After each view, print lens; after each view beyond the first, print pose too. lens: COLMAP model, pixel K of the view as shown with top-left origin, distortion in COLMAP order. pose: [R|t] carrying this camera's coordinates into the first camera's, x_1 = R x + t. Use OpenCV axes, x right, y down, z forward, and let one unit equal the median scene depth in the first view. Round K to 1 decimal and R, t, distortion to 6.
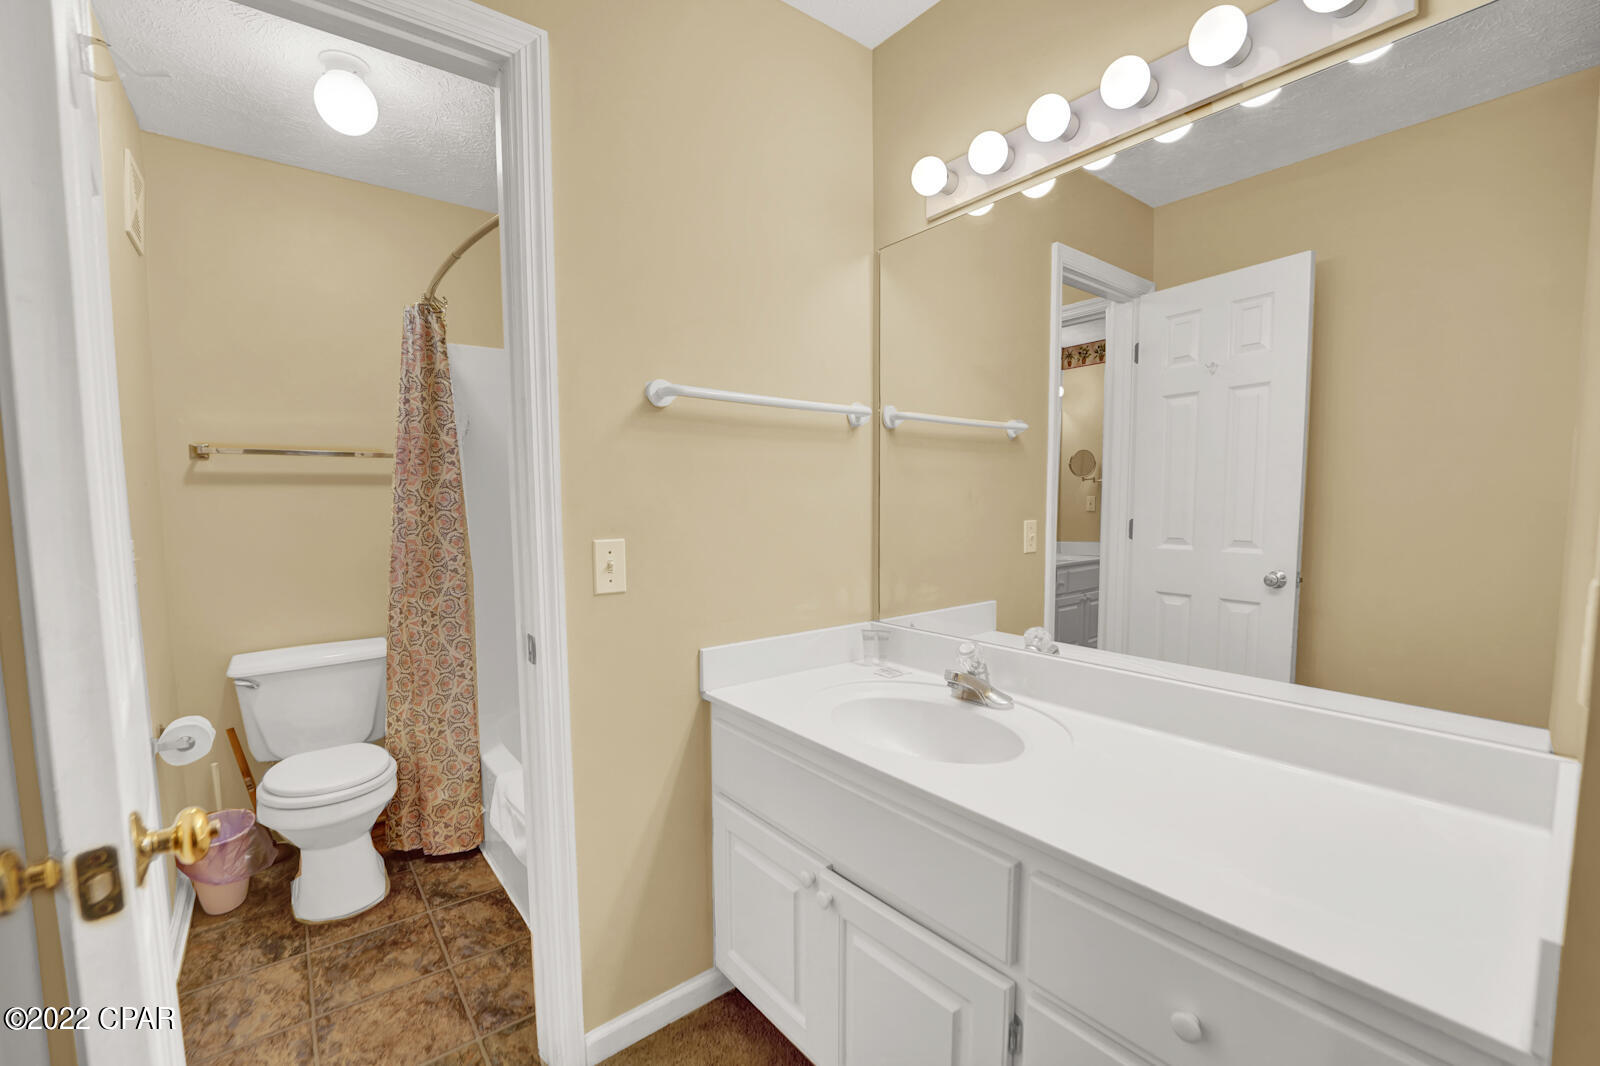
lens RADIAL K [[665.8, 0, 787.7], [0, 665.8, 548.0], [0, 0, 1]] dist [-0.024619, 0.000055]
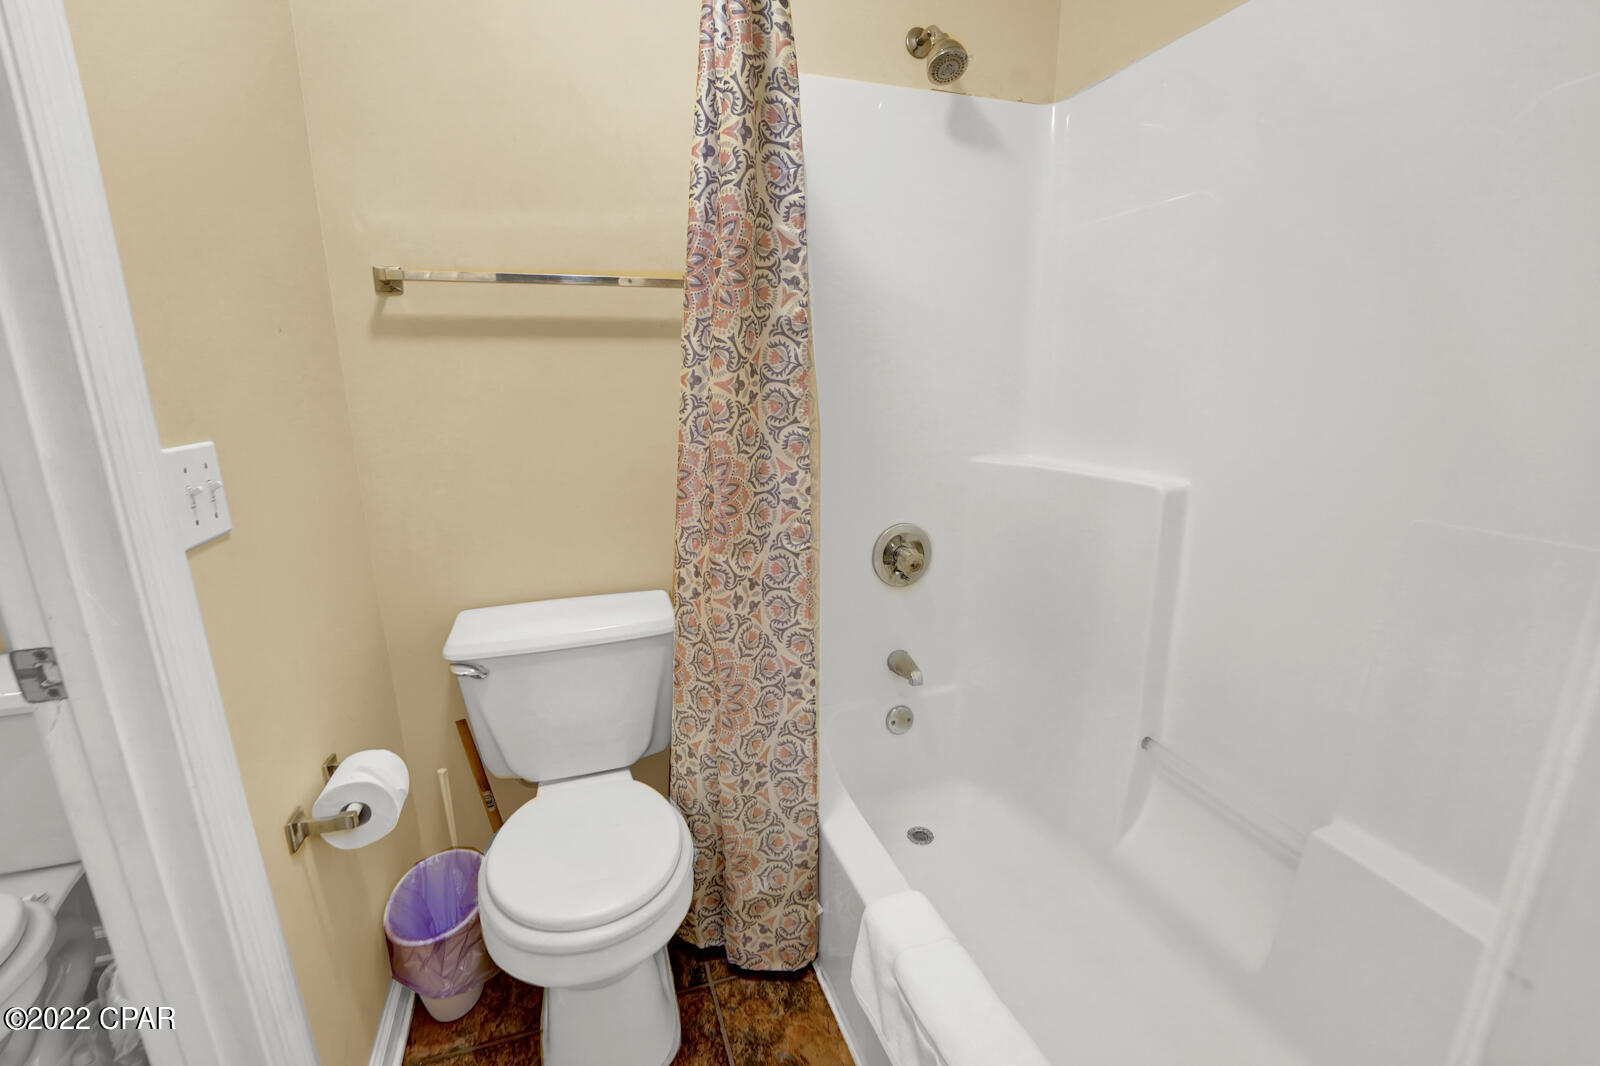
lens RADIAL K [[674.6, 0, 784.6], [0, 674.6, 548.0], [0, 0, 1]] dist [-0.029804, 0.004539]
pose [[0.938967, 0.083418, -0.333740, -0.332836], [-0.024363, 0.983843, 0.177368, -0.023539], [0.343143, -0.158412, 0.925828, 0.511148]]
